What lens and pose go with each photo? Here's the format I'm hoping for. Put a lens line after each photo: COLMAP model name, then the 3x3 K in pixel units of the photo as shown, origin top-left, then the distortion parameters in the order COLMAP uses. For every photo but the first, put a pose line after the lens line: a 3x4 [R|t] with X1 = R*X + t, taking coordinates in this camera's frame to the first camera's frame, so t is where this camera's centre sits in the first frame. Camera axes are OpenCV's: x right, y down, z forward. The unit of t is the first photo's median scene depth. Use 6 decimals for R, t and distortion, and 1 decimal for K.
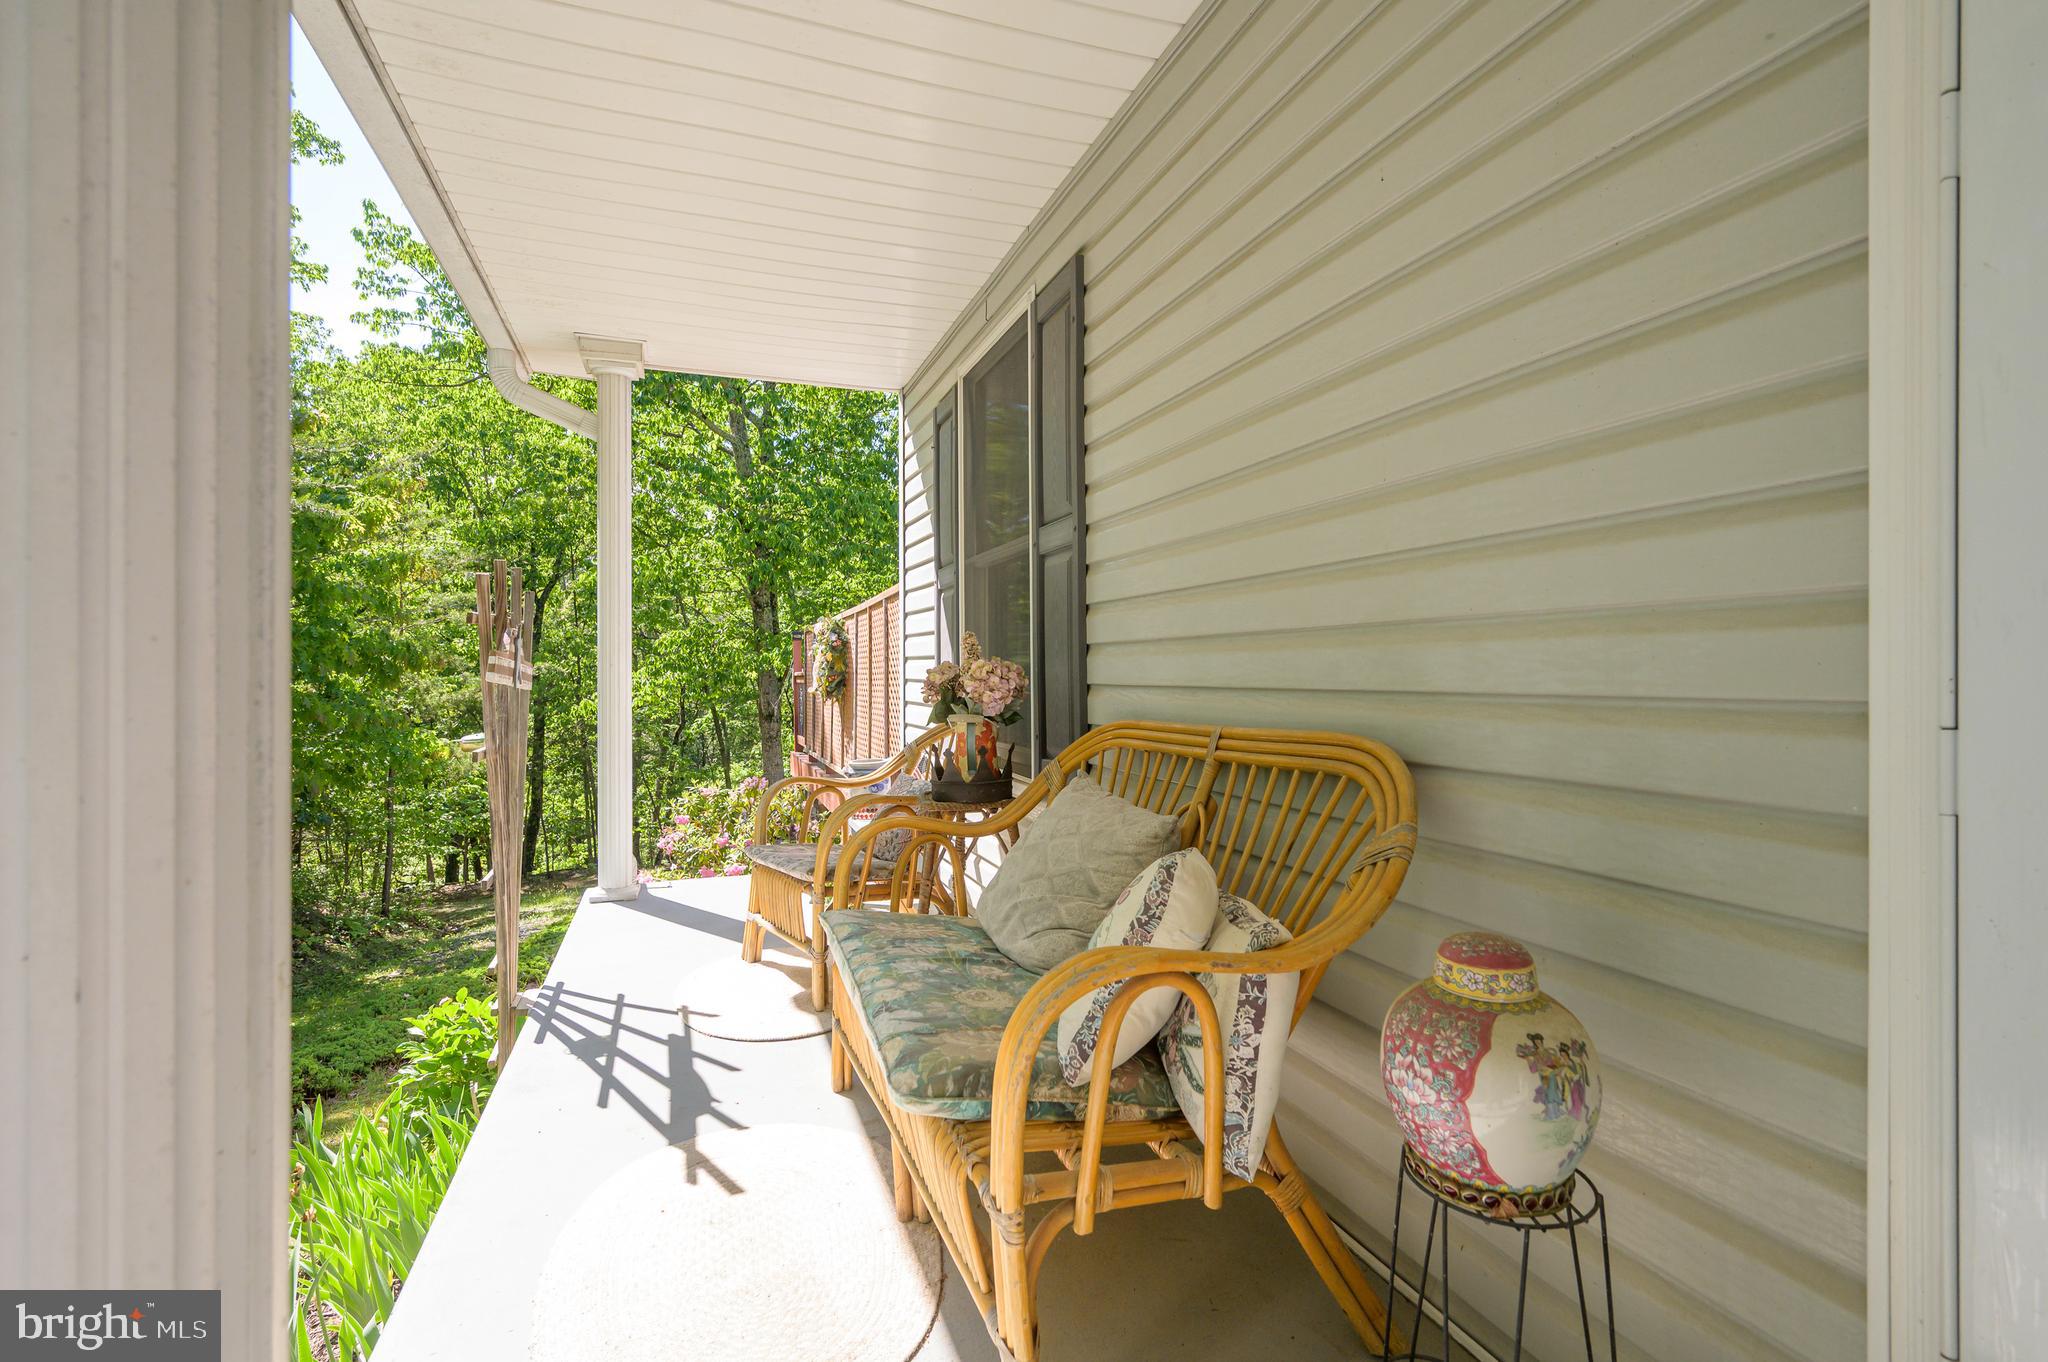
lens RADIAL K [[1001.2, 0, 1021.8], [0, 1001.2, 677.4], [0, 0, 1]] dist [-0.001969, -0.000671]
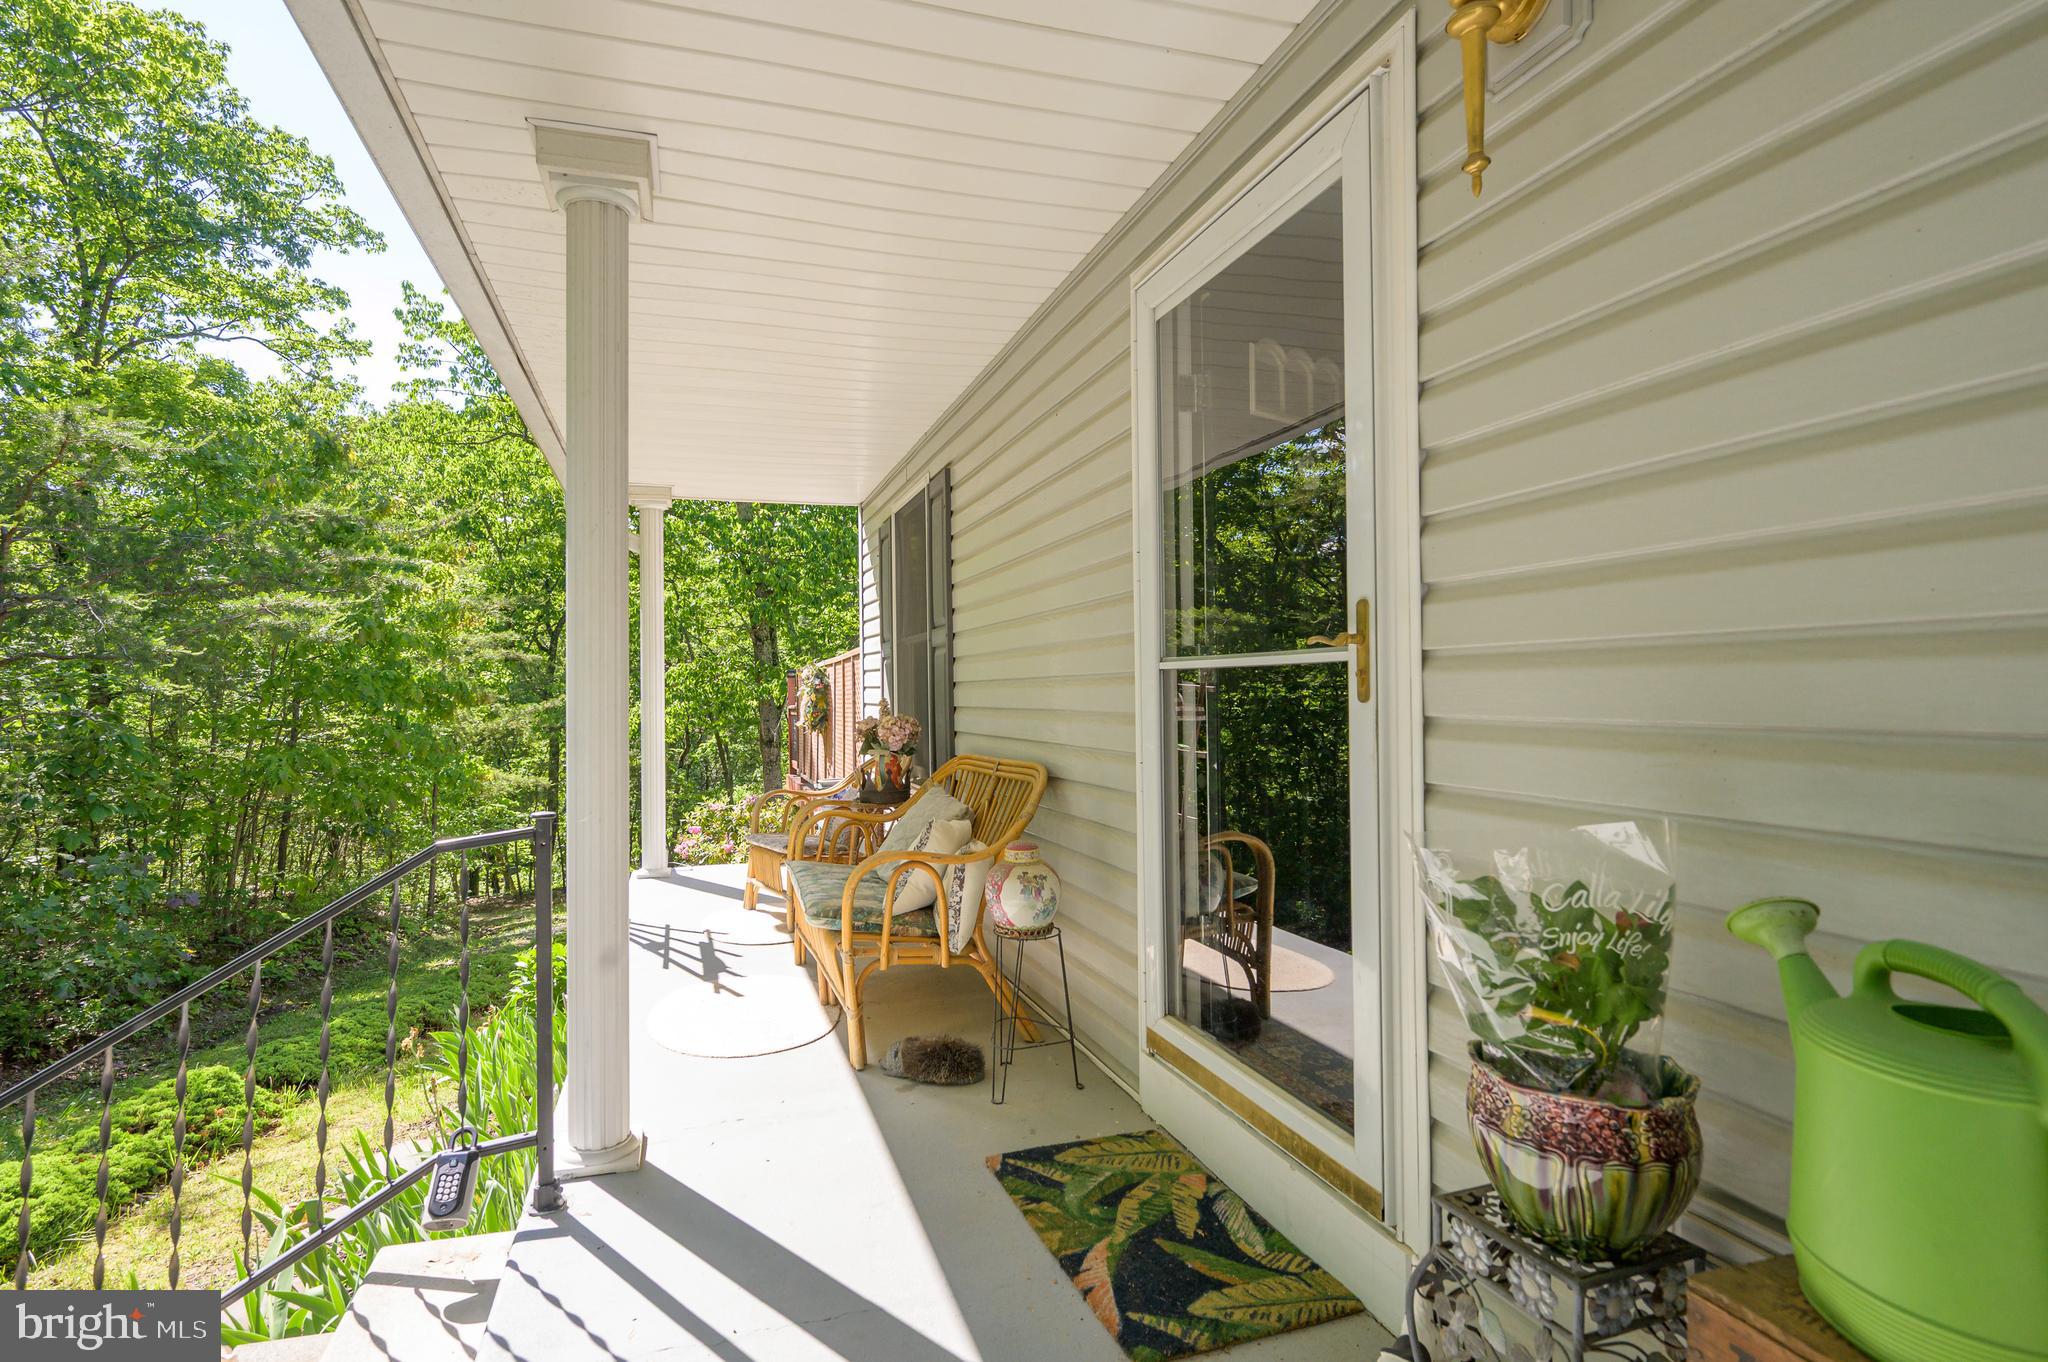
lens RADIAL K [[1023.1, 0, 1024.1], [0, 1023.1, 717.5], [0, 0, 1]] dist [0.001898, 0.000558]
pose [[0.999983, -0.000461, -0.005826, 0.058147], [0.000565, 0.999839, 0.017921, -0.013775], [0.005816, -0.017924, 0.999822, -0.203737]]
